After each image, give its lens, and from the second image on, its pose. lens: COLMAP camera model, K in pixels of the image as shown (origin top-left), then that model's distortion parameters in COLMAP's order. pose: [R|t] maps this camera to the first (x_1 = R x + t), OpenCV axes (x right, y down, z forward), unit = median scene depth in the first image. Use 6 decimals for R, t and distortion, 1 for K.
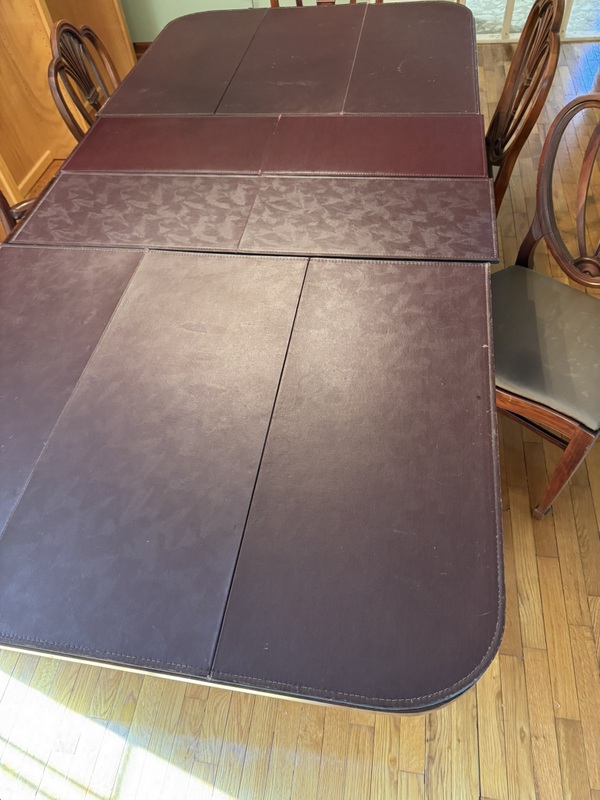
lens RADIAL K [[548.5, 0, 296.6], [0, 548.5, 402.8], [0, 0, 1]] dist [0.008889, -0.016480]
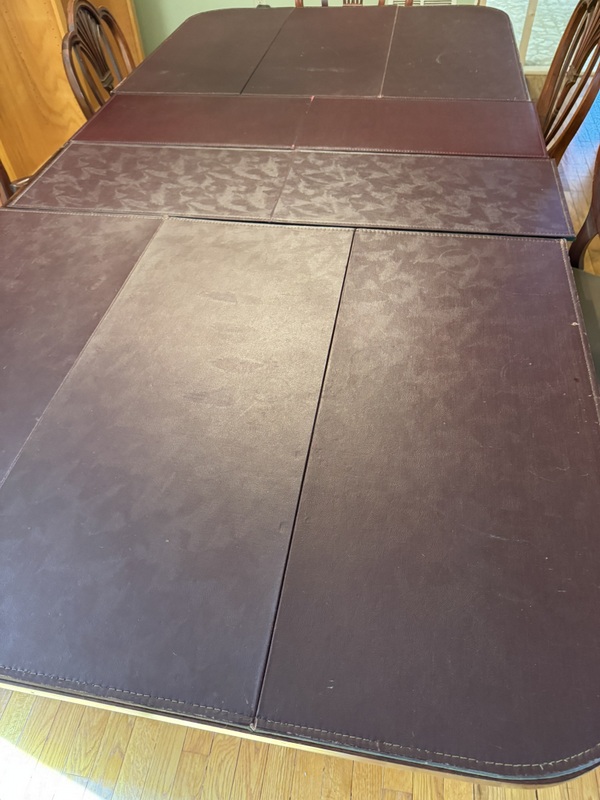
lens RADIAL K [[568.5, 0, 304.7], [0, 568.5, 392.7], [0, 0, 1]] dist [0.001142, -0.012086]
pose [[0.999224, 0.034470, 0.019056, -0.059456], [-0.032997, 0.996796, -0.072865, 0.057572], [-0.021507, 0.072180, 0.997160, 0.111900]]
